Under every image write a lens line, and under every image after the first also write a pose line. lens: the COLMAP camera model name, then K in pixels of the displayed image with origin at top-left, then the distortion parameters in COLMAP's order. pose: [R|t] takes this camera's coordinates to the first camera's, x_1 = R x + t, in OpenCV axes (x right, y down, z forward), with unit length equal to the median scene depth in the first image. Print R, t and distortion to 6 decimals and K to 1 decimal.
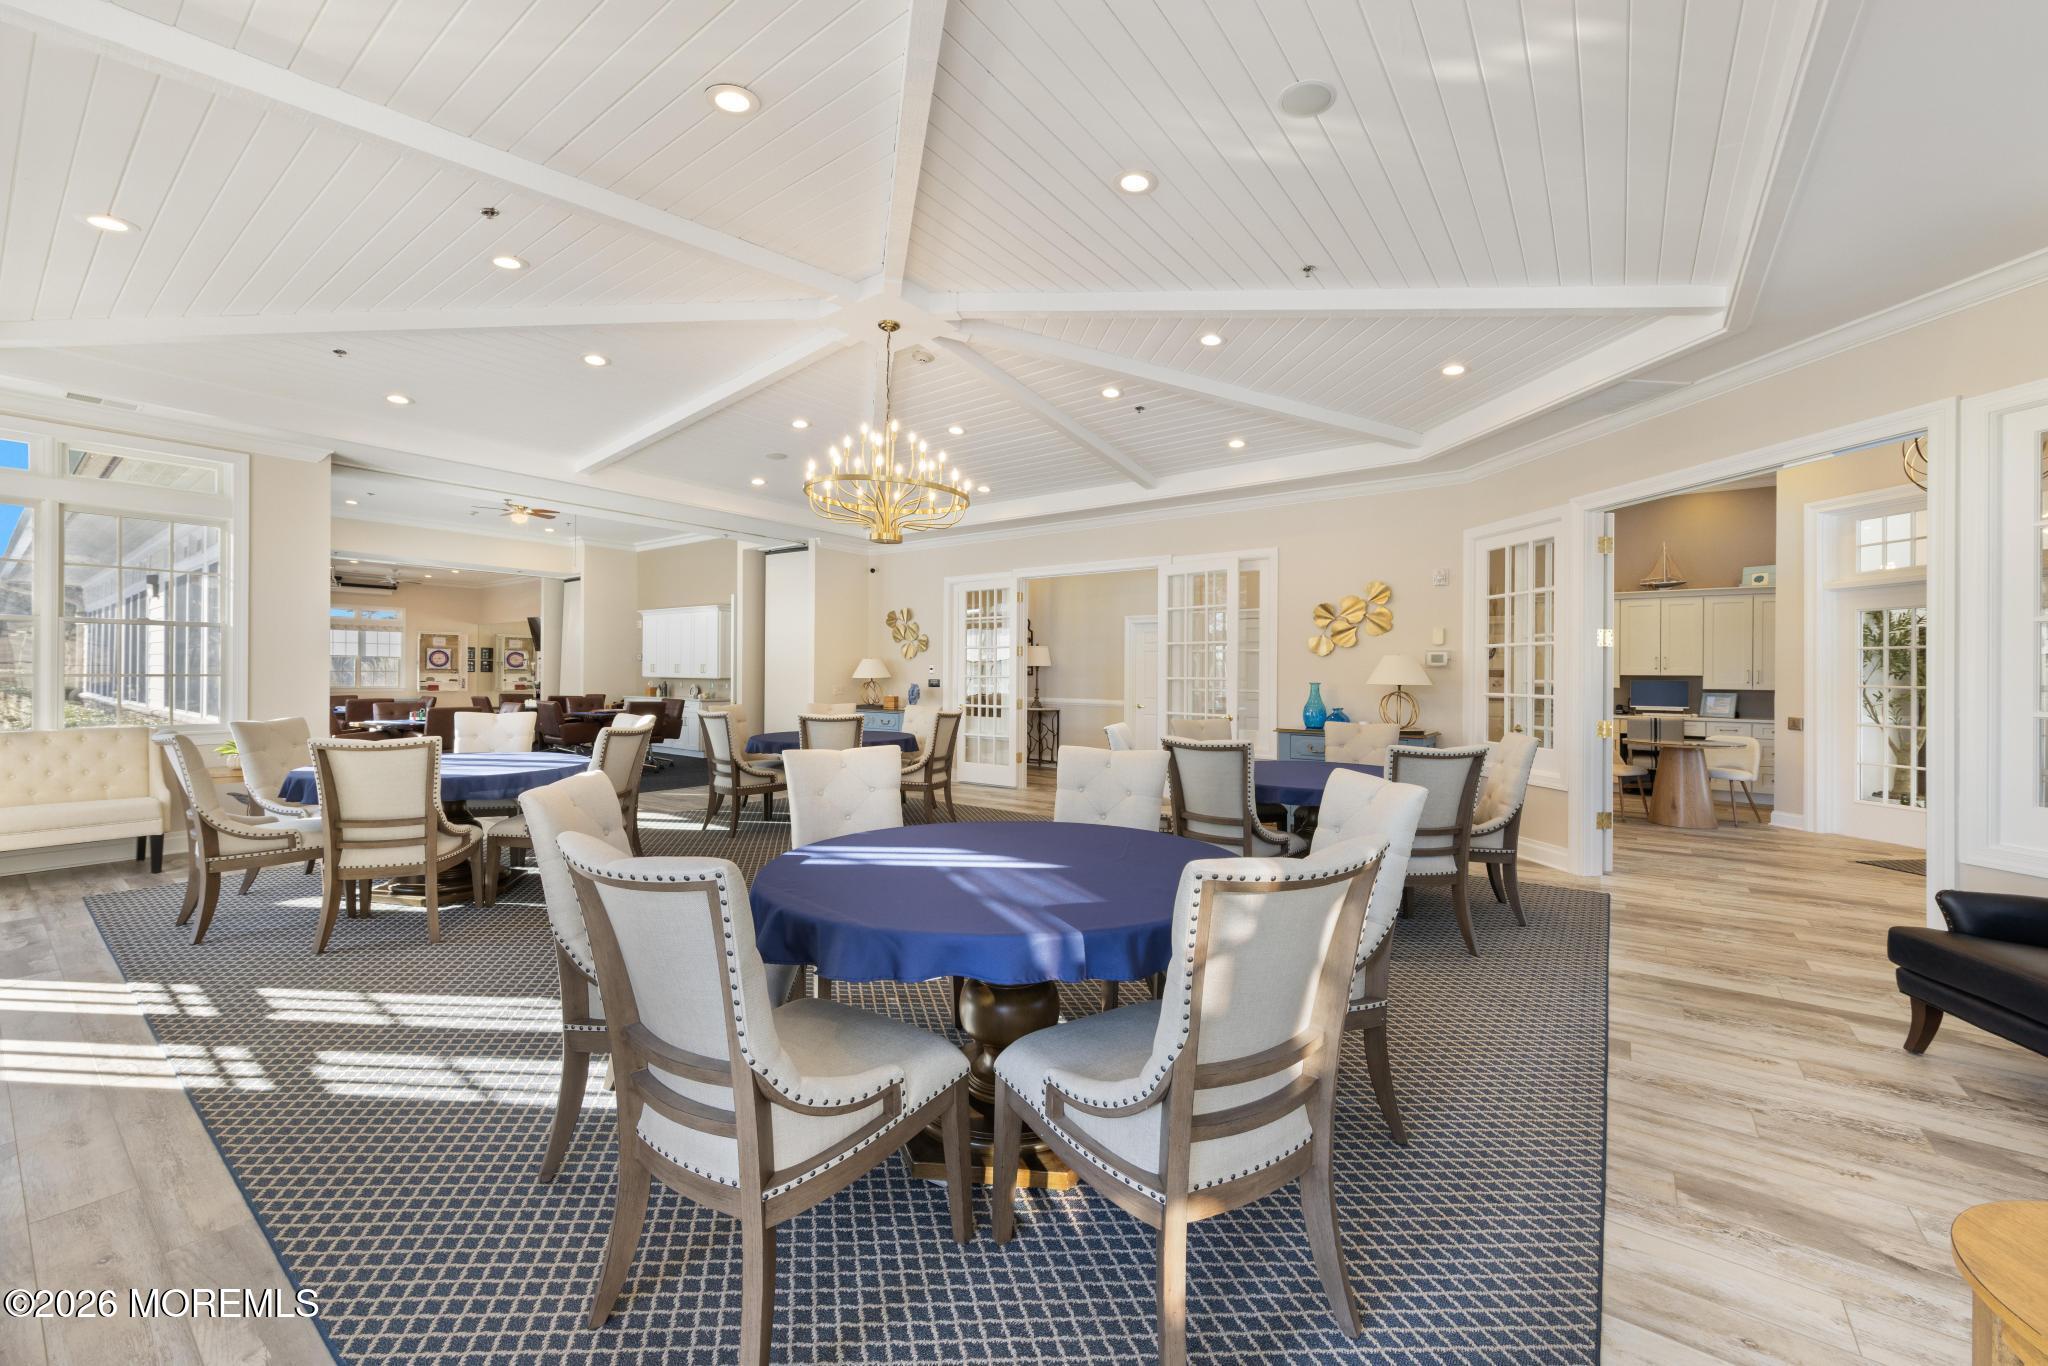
lens RADIAL K [[803.3, 0, 1034.3], [0, 803.3, 677.2], [0, 0, 1]] dist [0.001748, 0.000122]
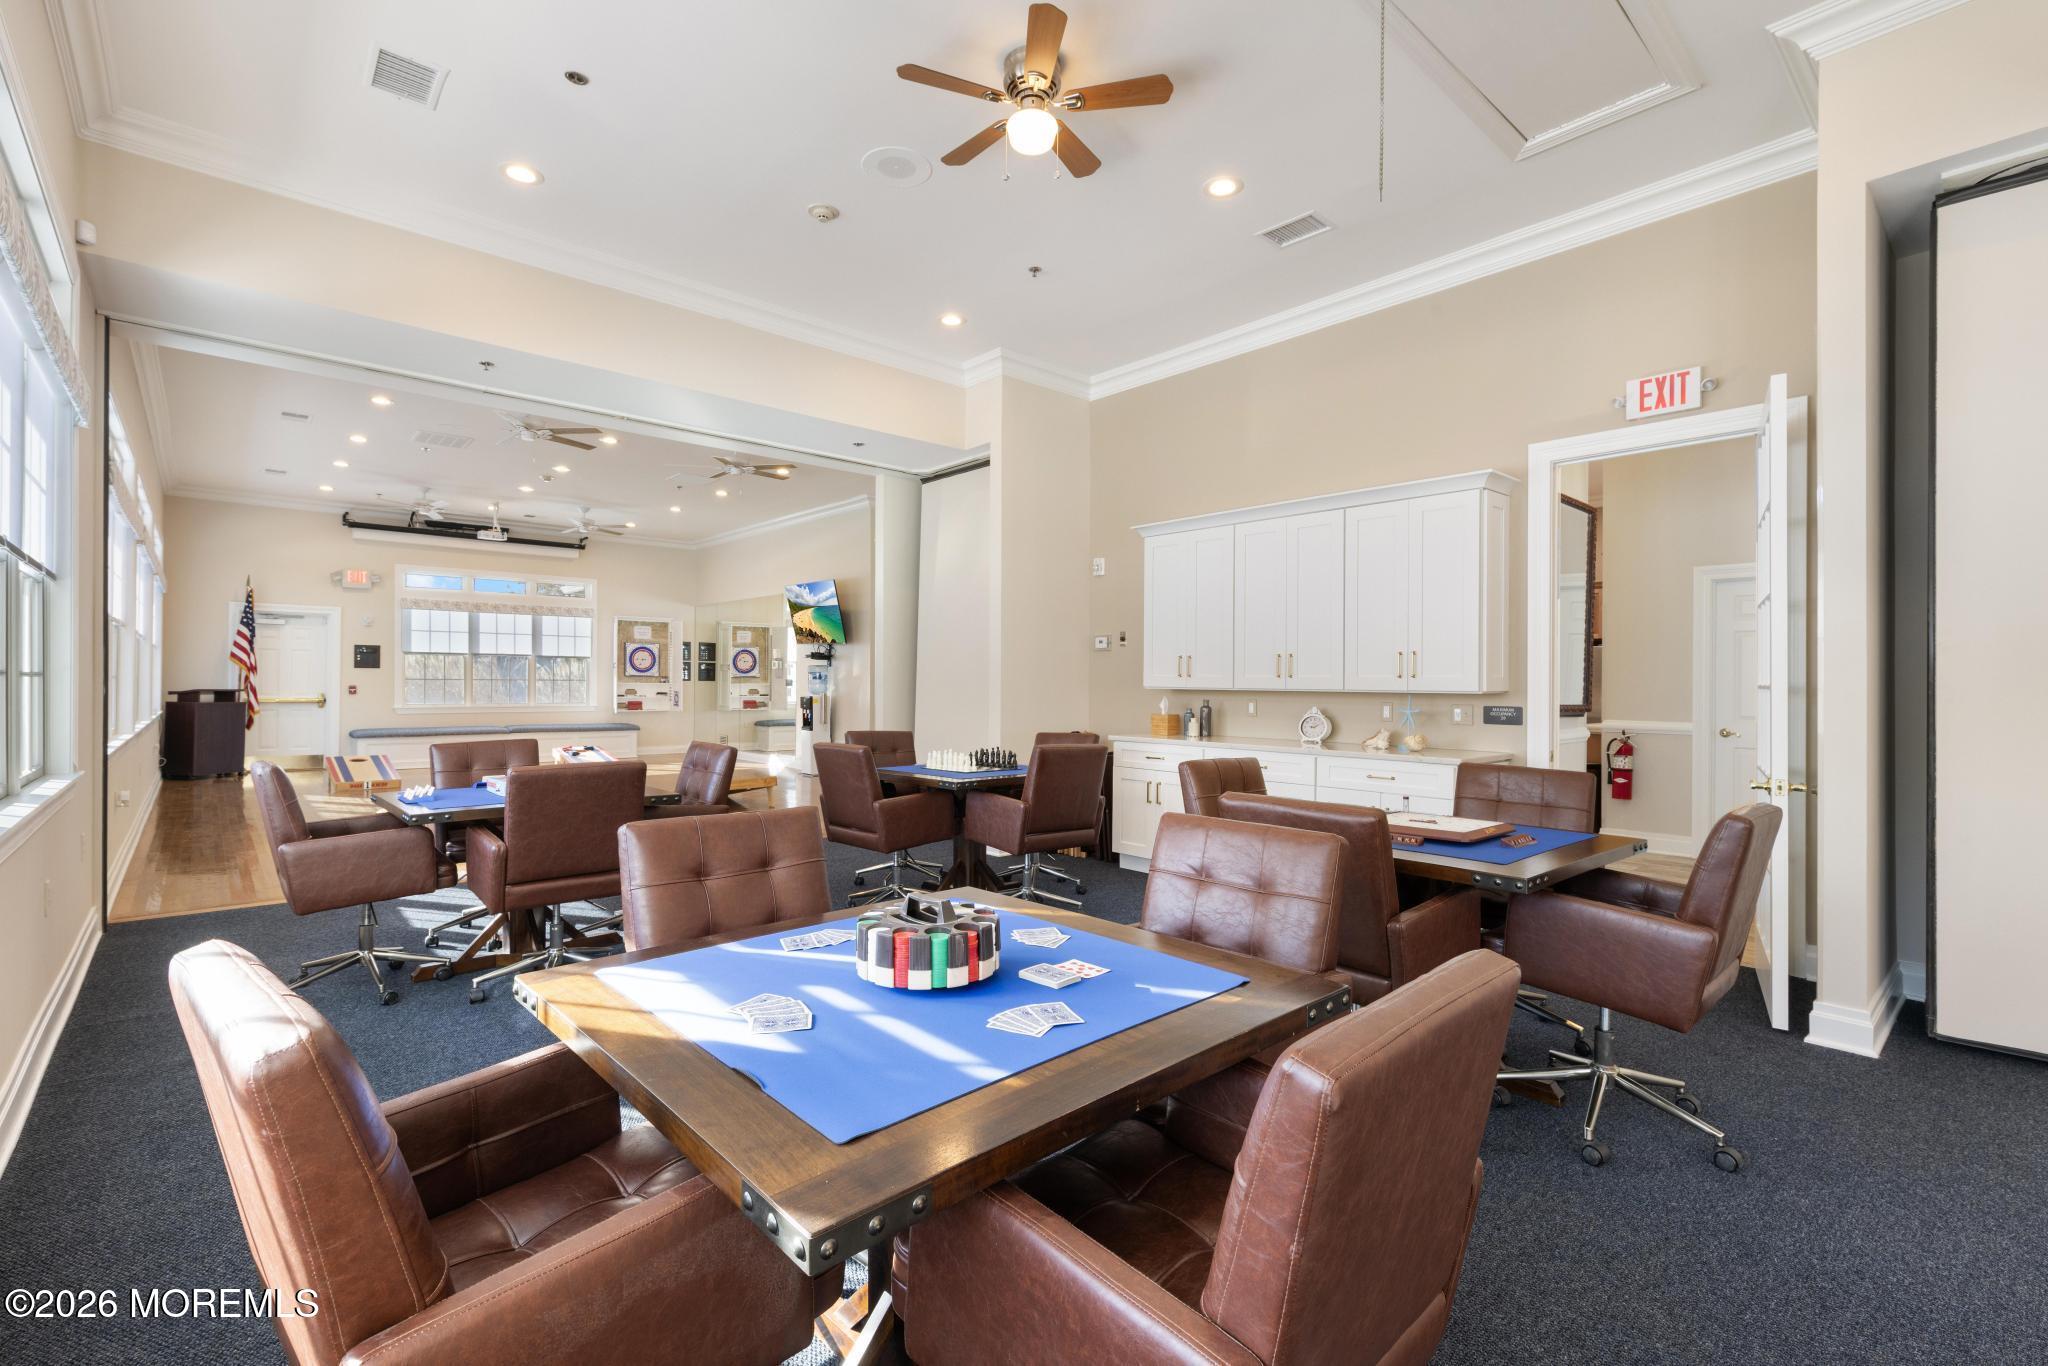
lens RADIAL K [[906.9, 0, 1016.1], [0, 906.9, 681.1], [0, 0, 1]] dist [0.003442, -0.000502]
pose [[0.975681, 0.004124, -0.219159, -0.427927], [-0.005252, 0.999976, -0.004562, -0.006396], [0.219135, 0.005602, 0.975679, 0.529651]]
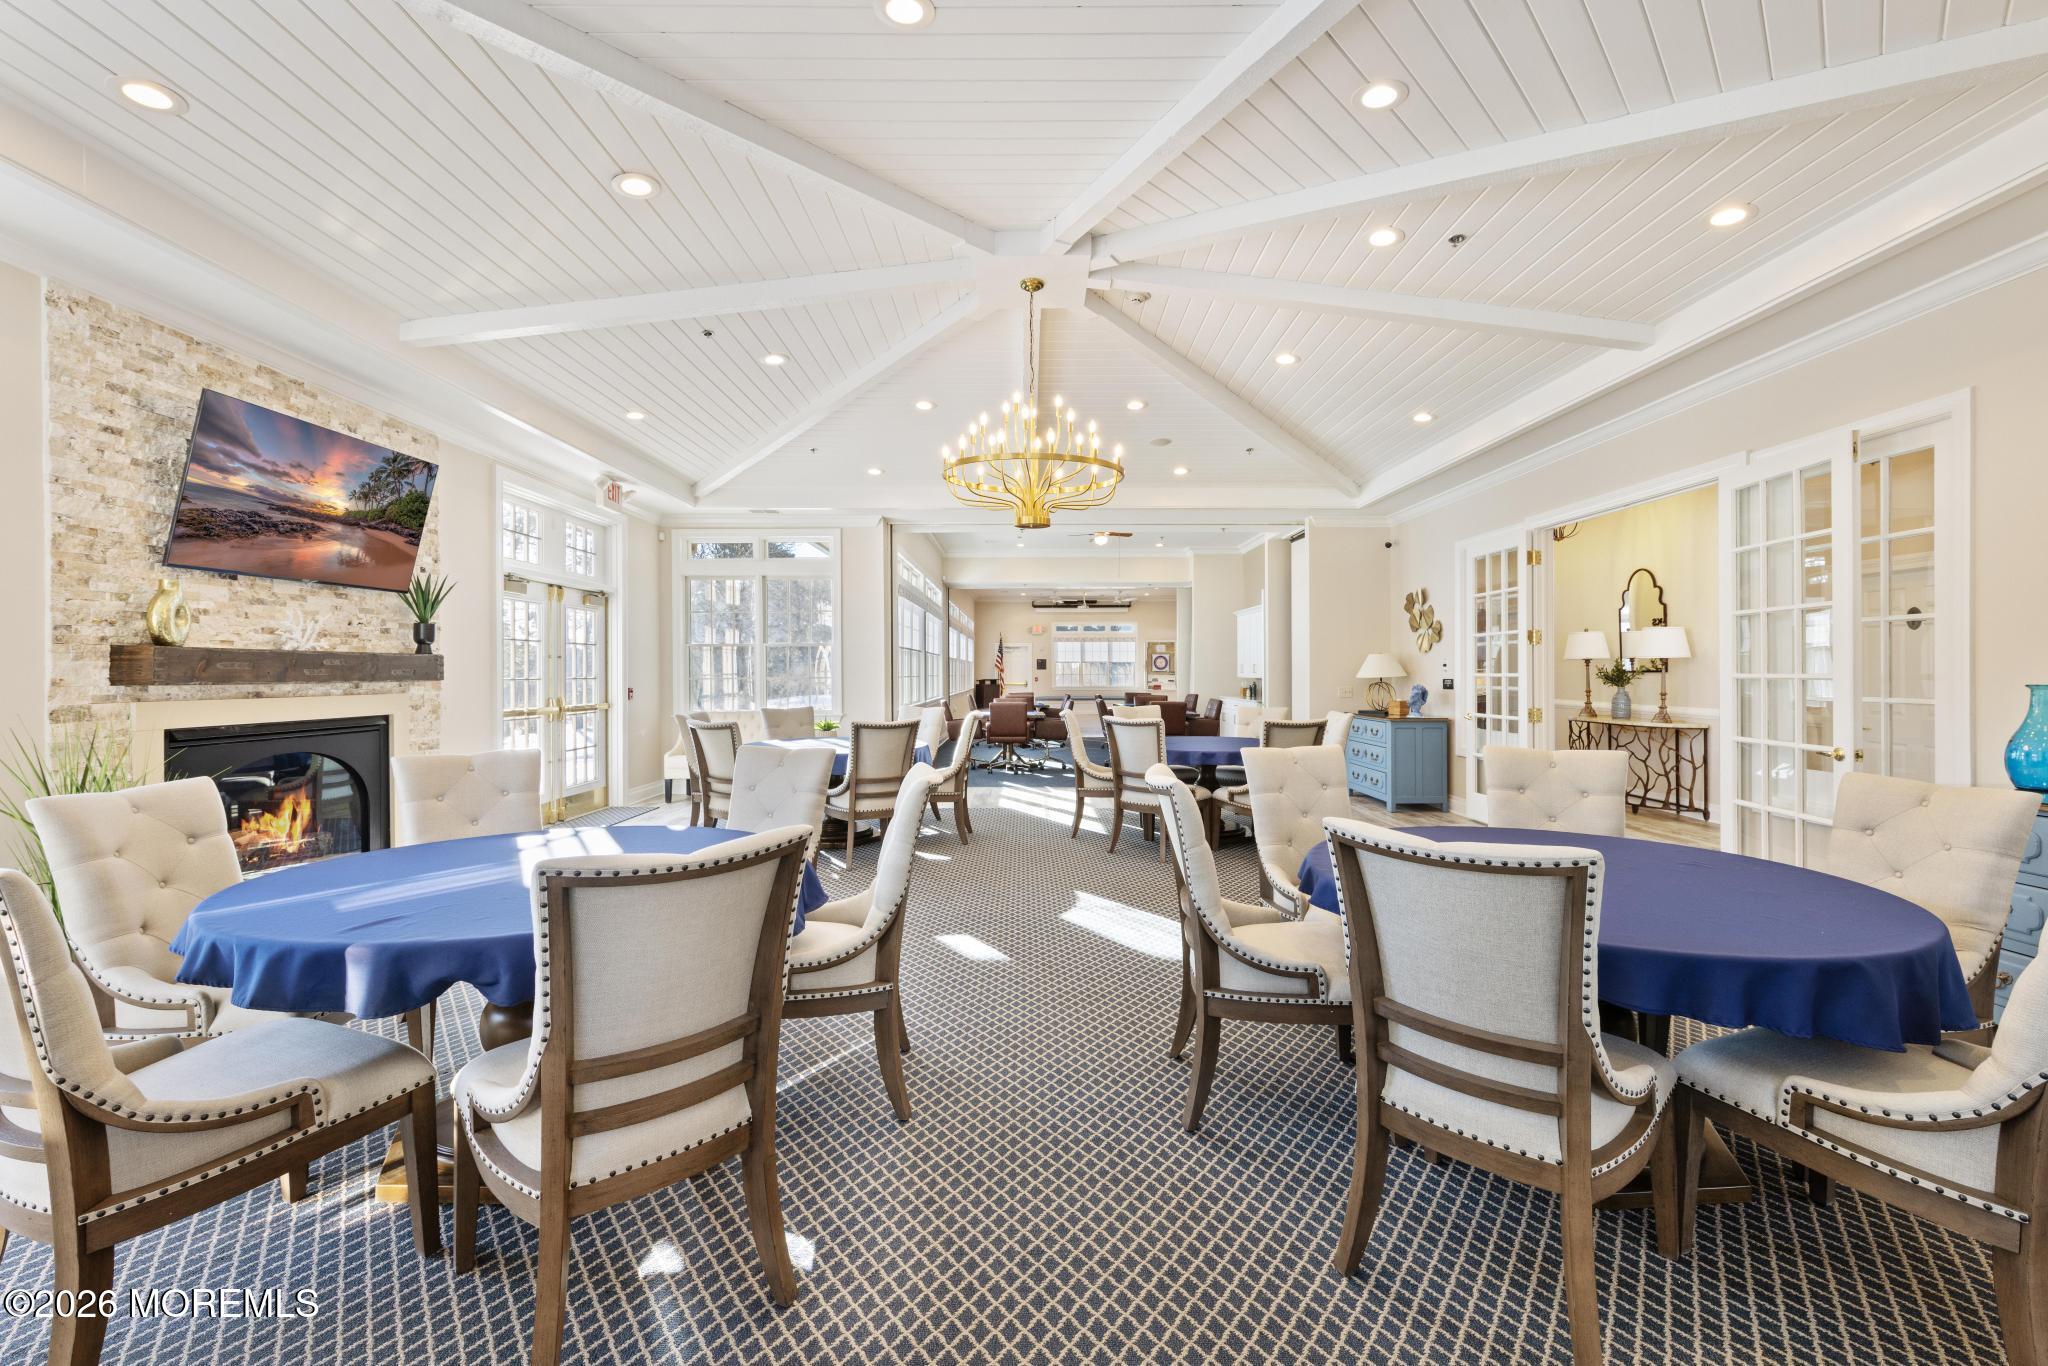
lens RADIAL K [[834.8, 0, 1032.5], [0, 834.8, 682.5], [0, 0, 1]] dist [0.013333, 0.000338]
pose [[0.589778, 0.000994, -0.807565, 0.213347], [0.003568, 0.999986, 0.003836, 0.001232], [0.807558, -0.005144, 0.589766, 0.166008]]
